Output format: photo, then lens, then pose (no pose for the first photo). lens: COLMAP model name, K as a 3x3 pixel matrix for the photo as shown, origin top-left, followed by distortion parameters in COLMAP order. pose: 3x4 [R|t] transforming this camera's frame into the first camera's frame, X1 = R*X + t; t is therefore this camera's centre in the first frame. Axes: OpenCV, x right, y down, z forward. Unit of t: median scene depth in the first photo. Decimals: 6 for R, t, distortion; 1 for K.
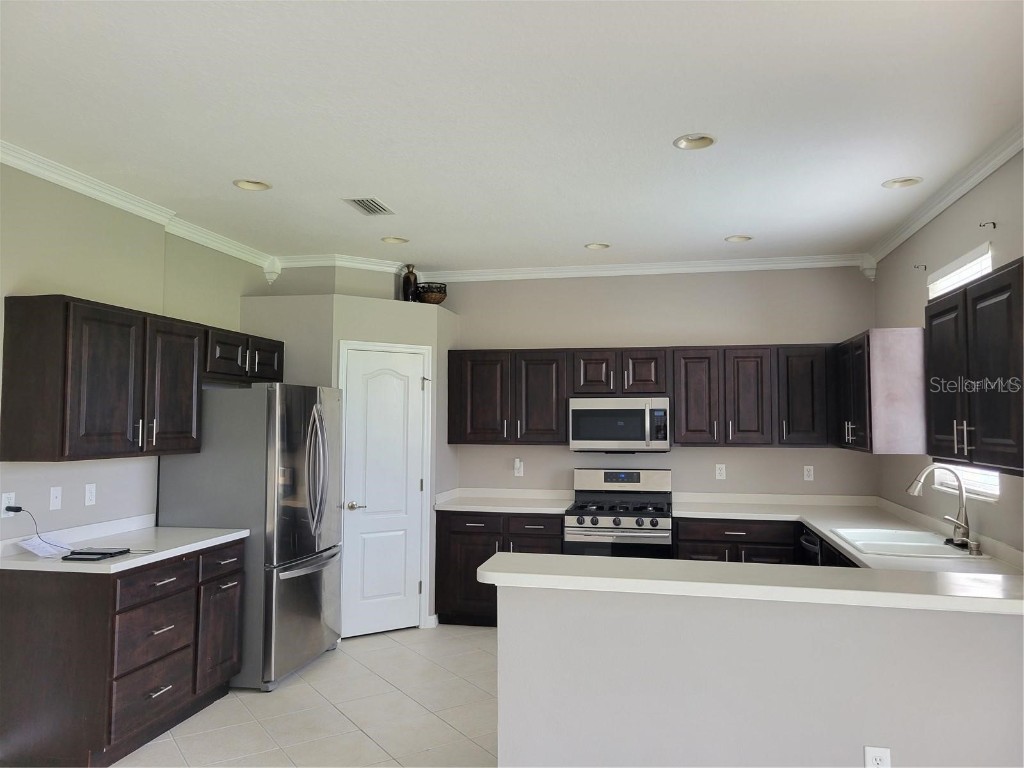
lens RADIAL K [[771.1, 0, 513.9], [0, 771.1, 378.2], [0, 0, 1]] dist [0.049123, -0.011899]
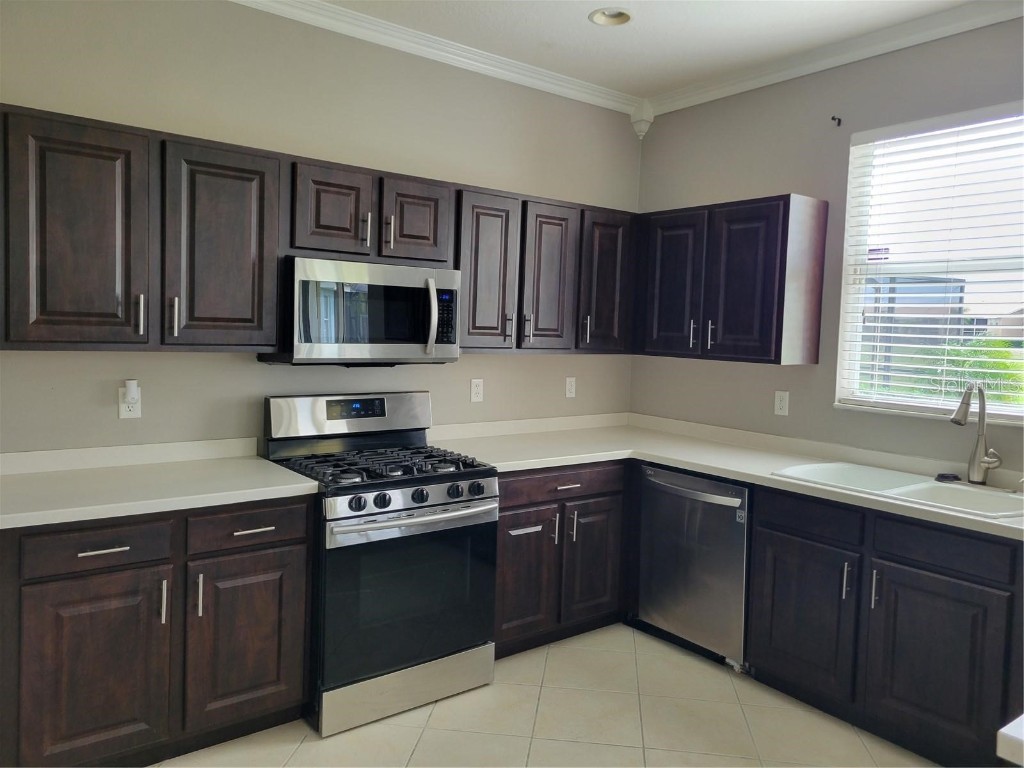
lens RADIAL K [[771.1, 0, 509.5], [0, 771.1, 359.7], [0, 0, 1]] dist [0.049123, -0.011899]
pose [[0.646280, -0.013251, 0.762985, -0.222856], [-0.073463, 0.994125, 0.079491, 0.043264], [-0.759556, -0.107425, 0.641510, 0.592524]]
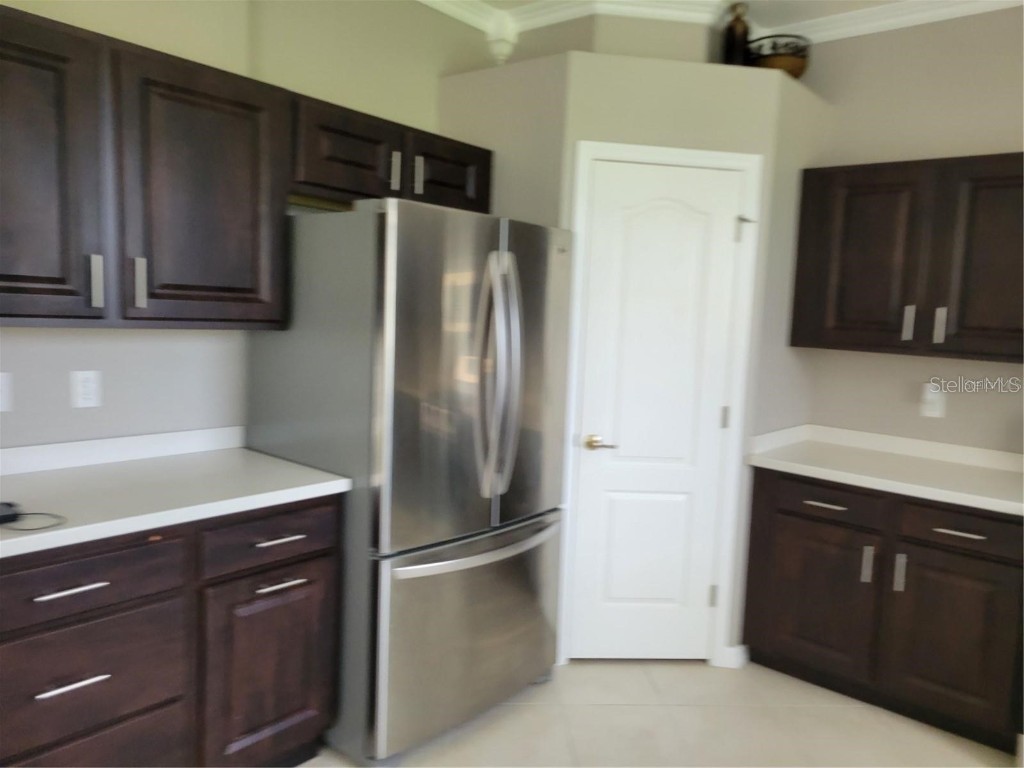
lens RADIAL K [[771.1, 0, 533.8], [0, 771.1, 375.2], [0, 0, 1]] dist [0.049123, -0.011899]
pose [[0.886812, 0.083762, -0.454476, 0.006197], [-0.023531, 0.990345, 0.136611, 0.037761], [0.461531, -0.110454, 0.880221, 0.466751]]
